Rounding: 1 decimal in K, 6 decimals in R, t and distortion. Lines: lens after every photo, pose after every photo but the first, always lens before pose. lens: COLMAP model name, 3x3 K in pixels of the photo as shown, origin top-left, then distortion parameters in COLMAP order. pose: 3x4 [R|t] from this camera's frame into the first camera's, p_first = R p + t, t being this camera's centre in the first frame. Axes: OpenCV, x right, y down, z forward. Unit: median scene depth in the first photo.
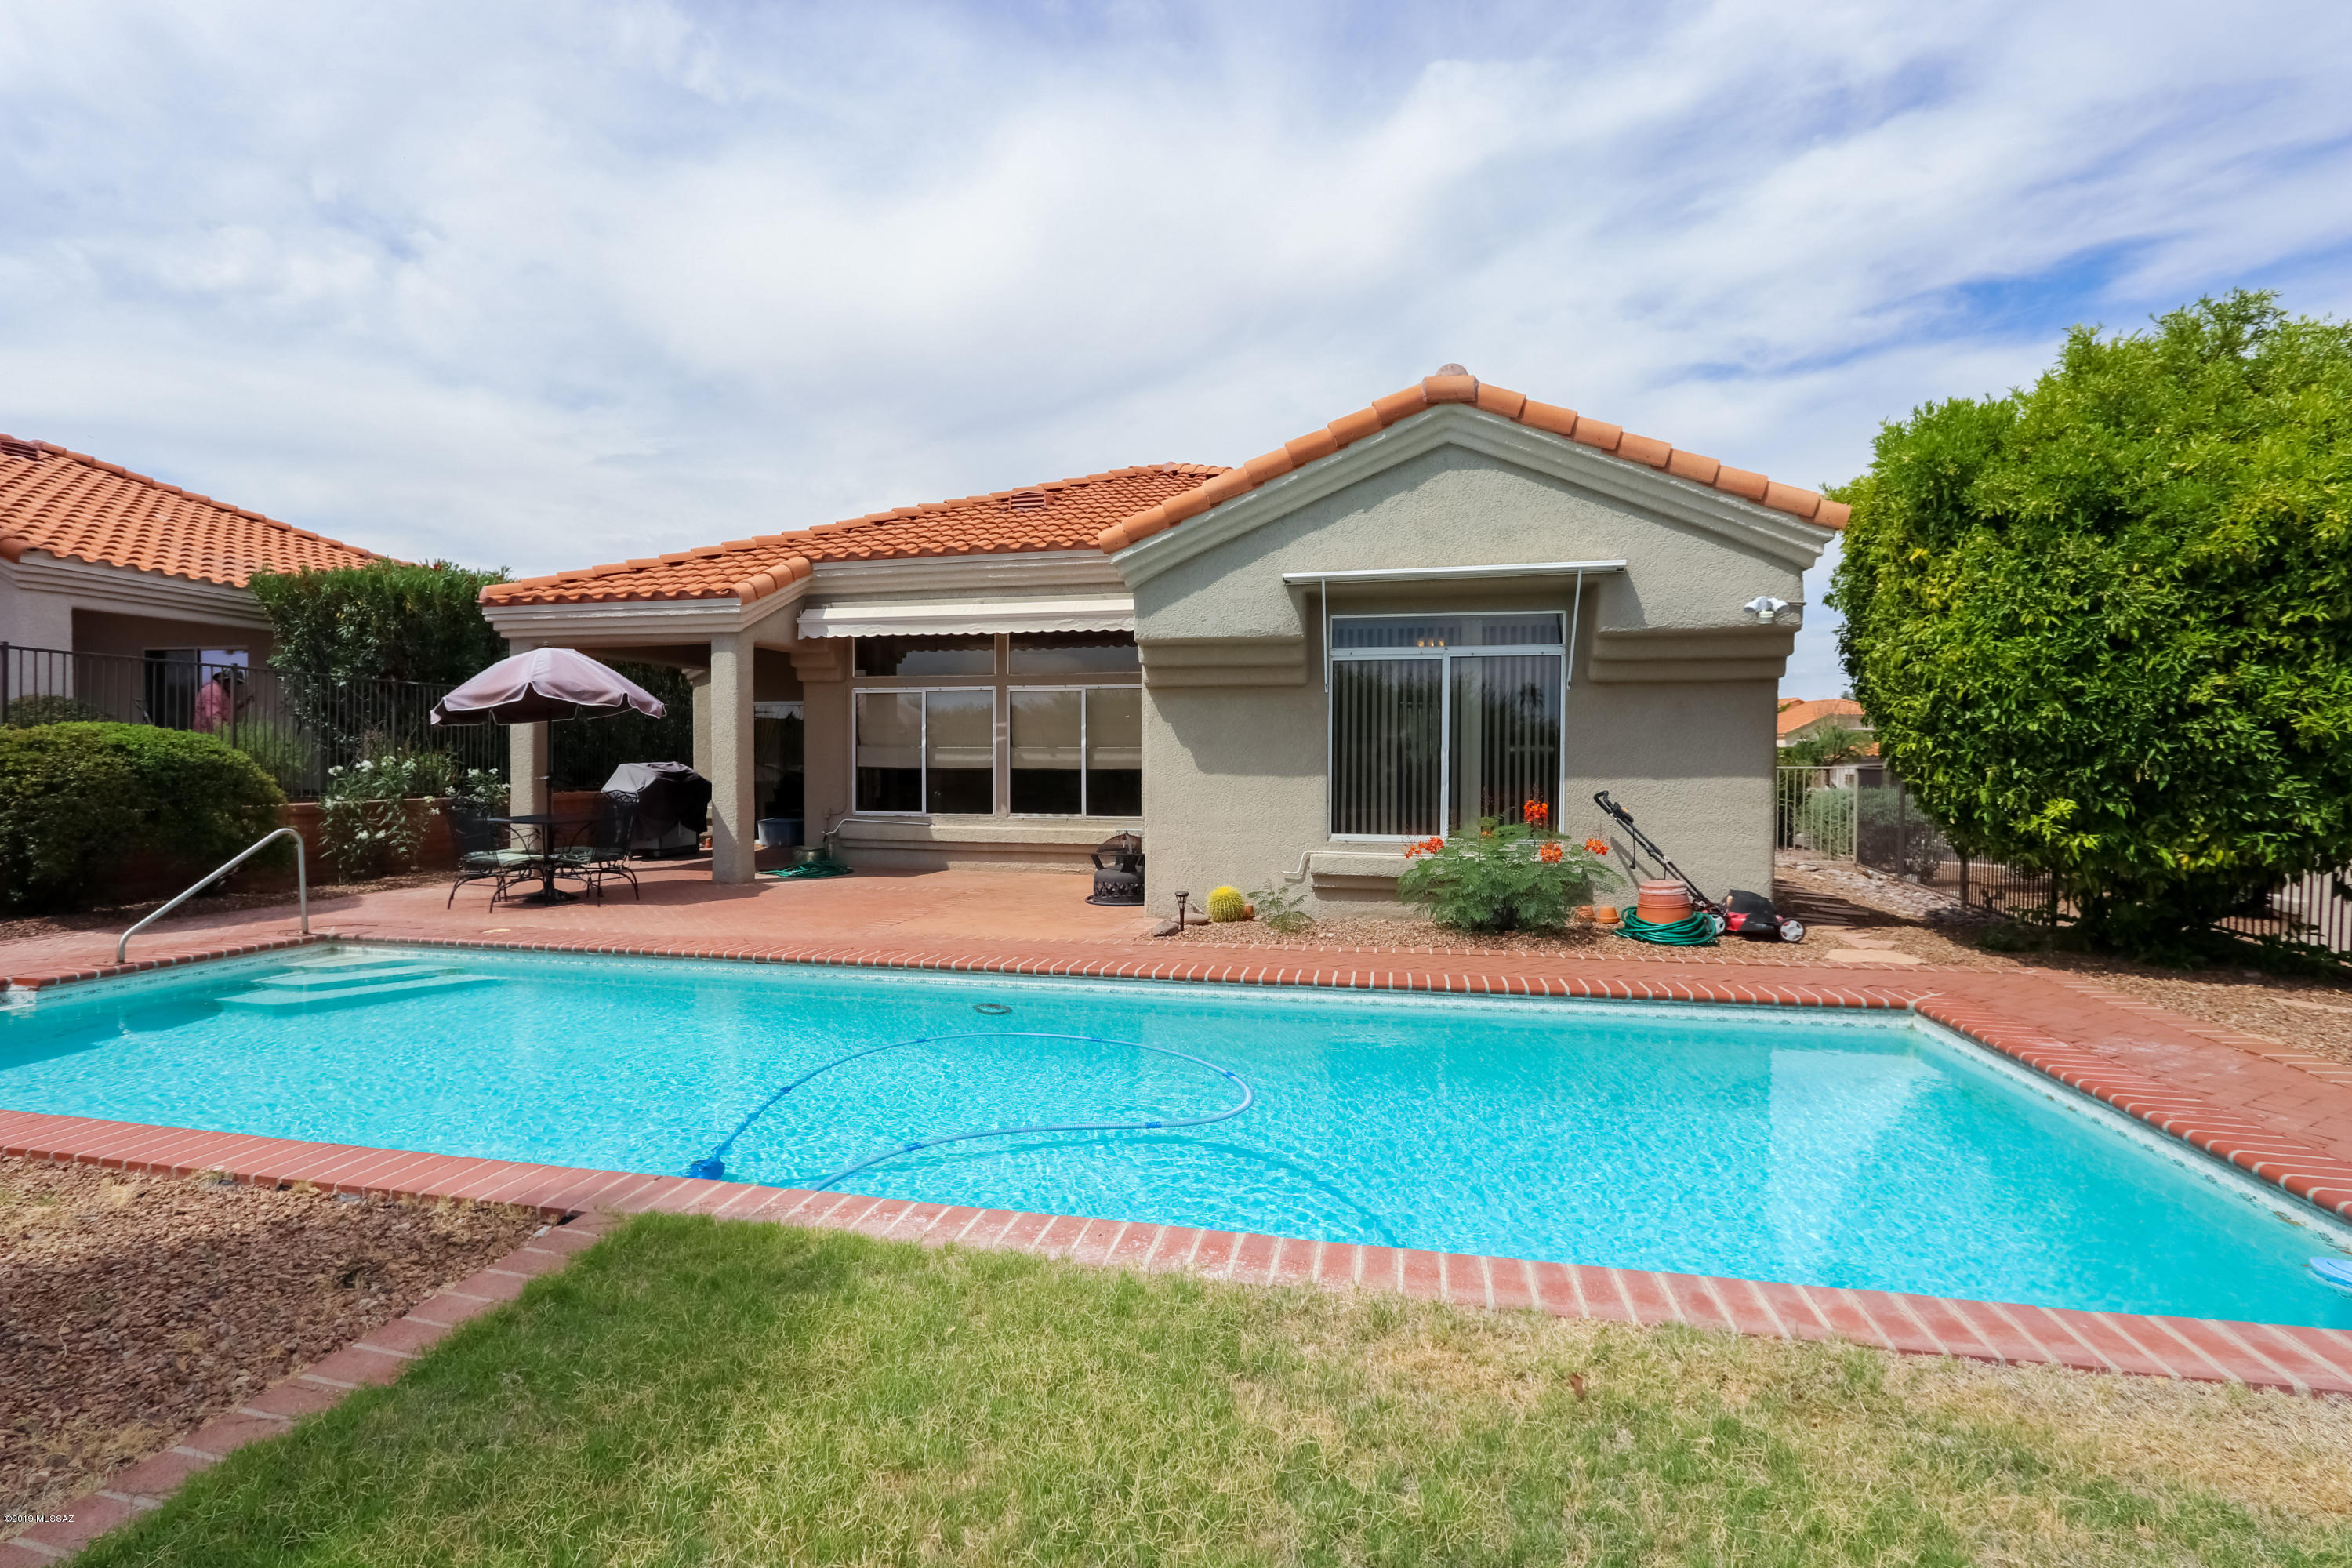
lens RADIAL K [[1085.6, 0, 1146.3], [0, 1085.6, 787.7], [0, 0, 1]] dist [-0.016088, 0.002295]
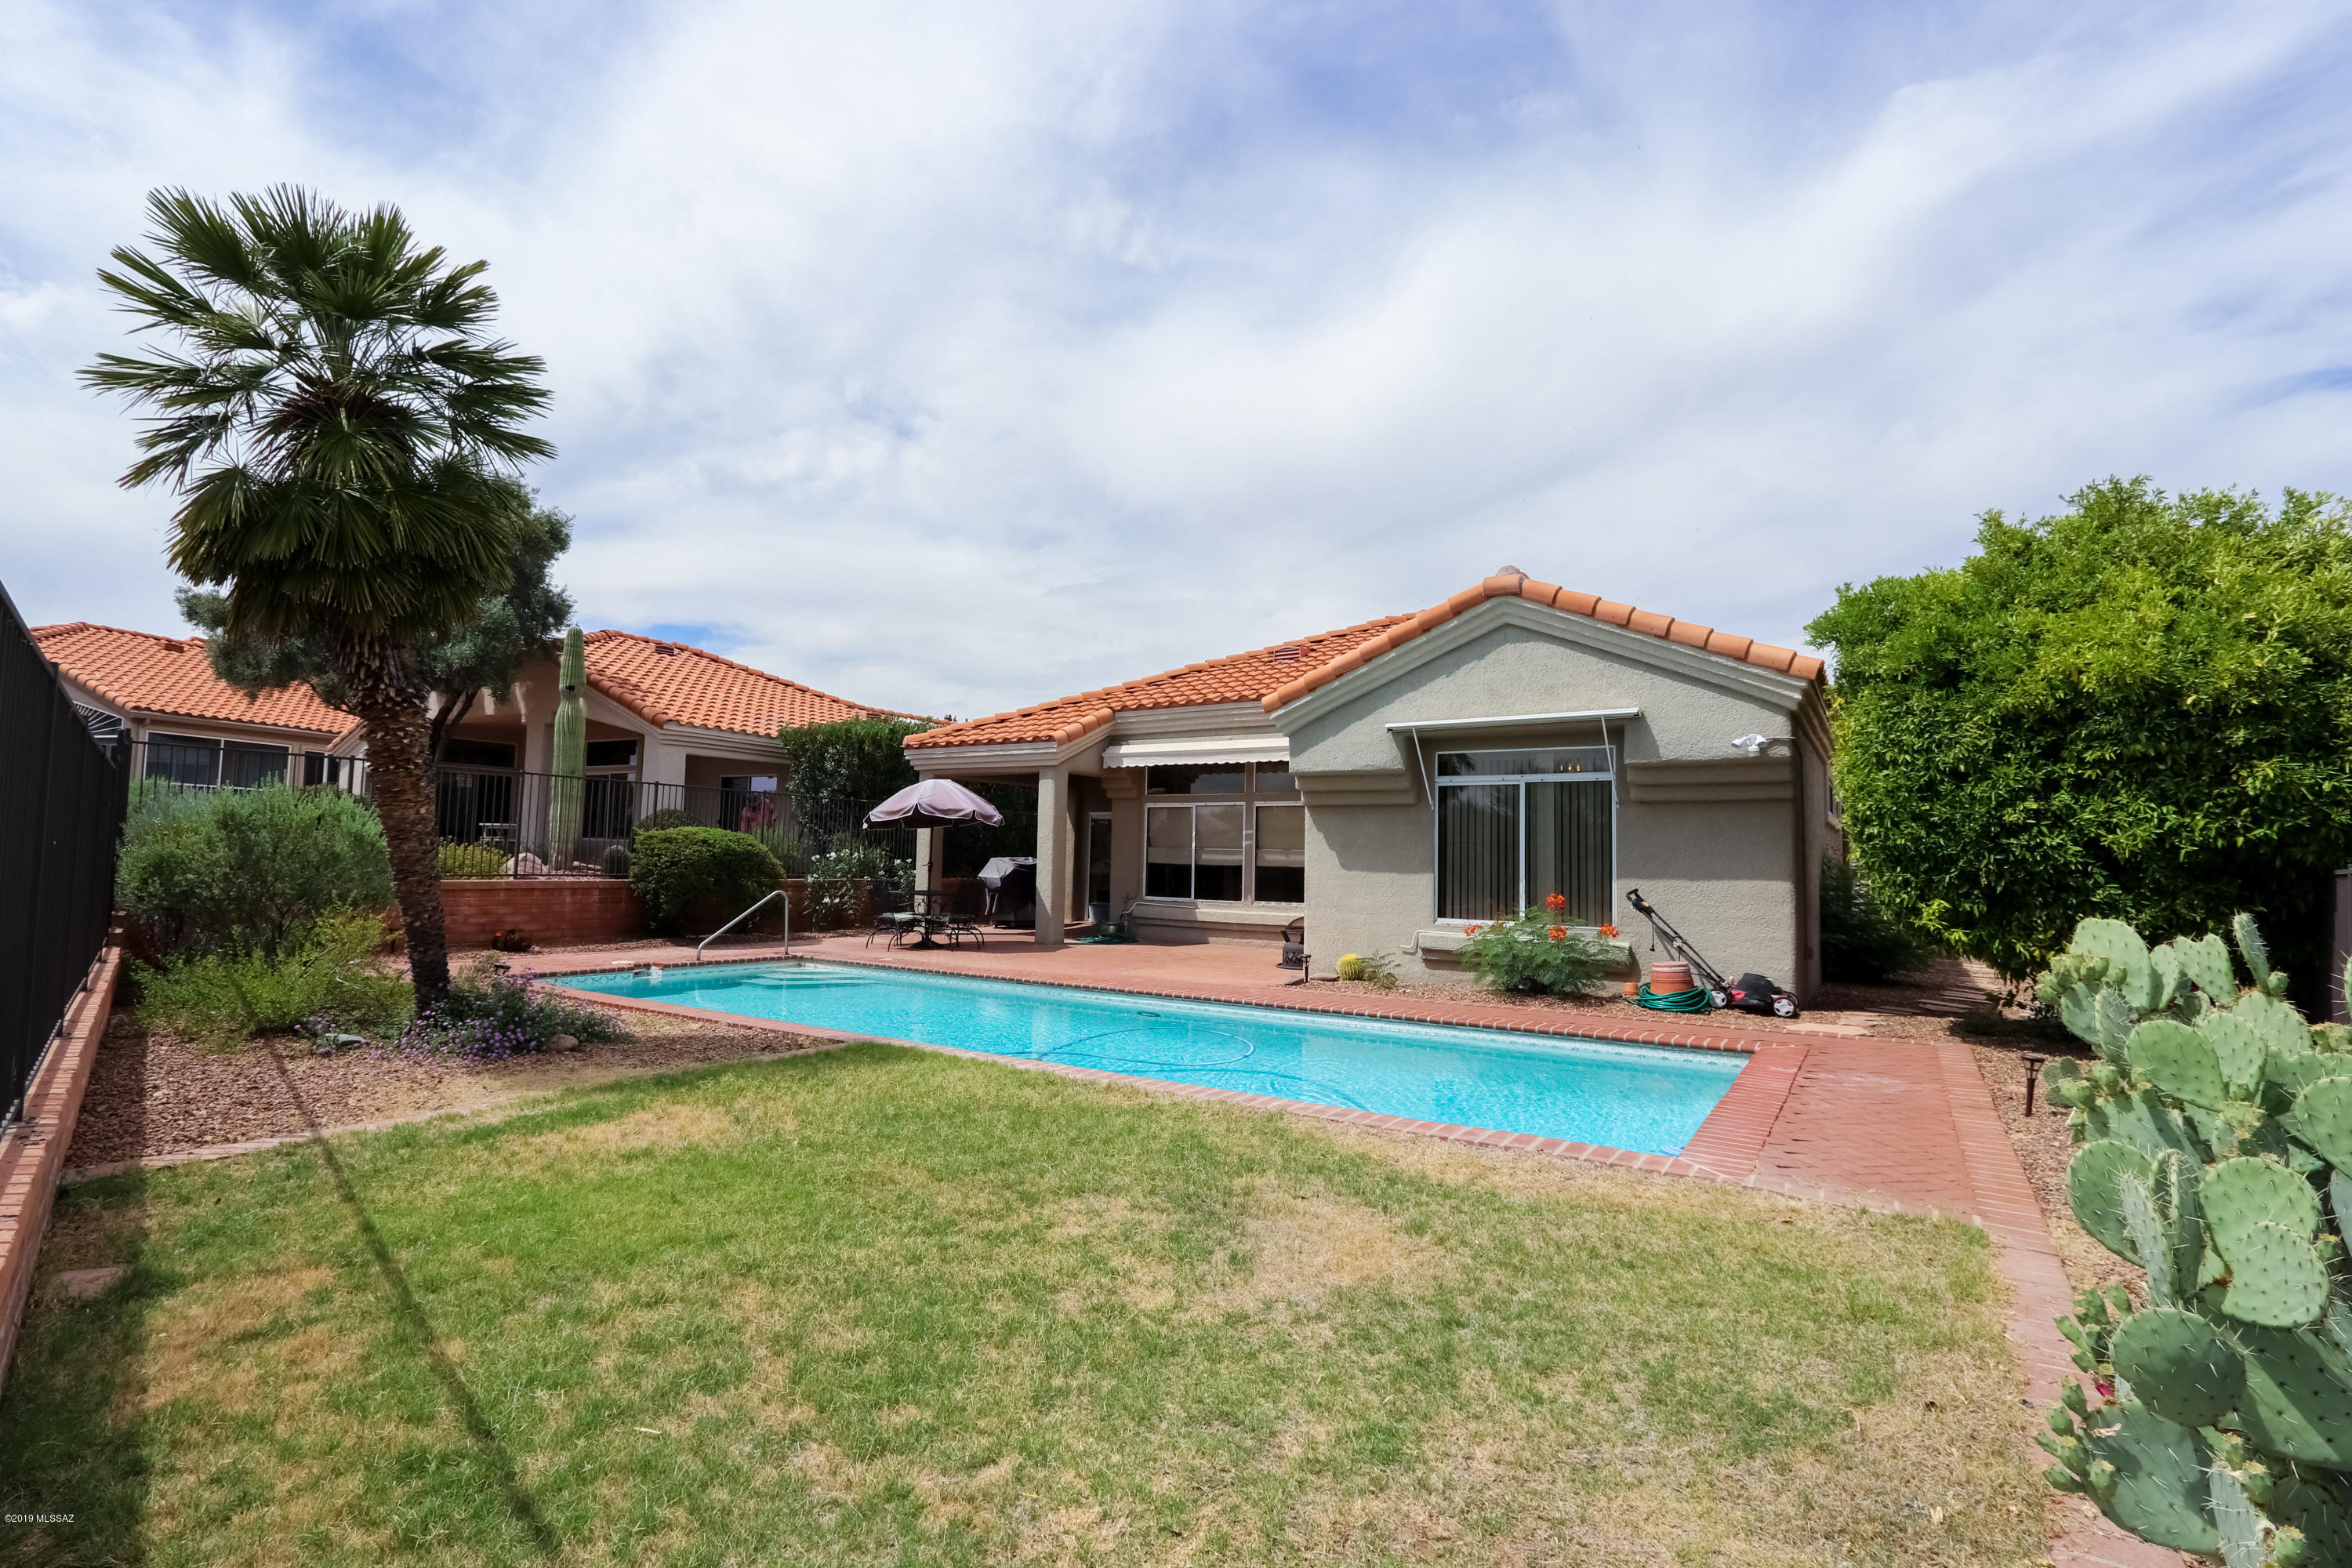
lens RADIAL K [[1252.2, 0, 1205.4], [0, 1252.2, 817.2], [0, 0, 1]] dist [-0.011261, 0.000874]
pose [[0.929289, 0.003145, -0.369340, 0.413215], [-0.027151, 0.997840, -0.059816, 0.016730], [0.368354, 0.065615, 0.927367, -0.446319]]
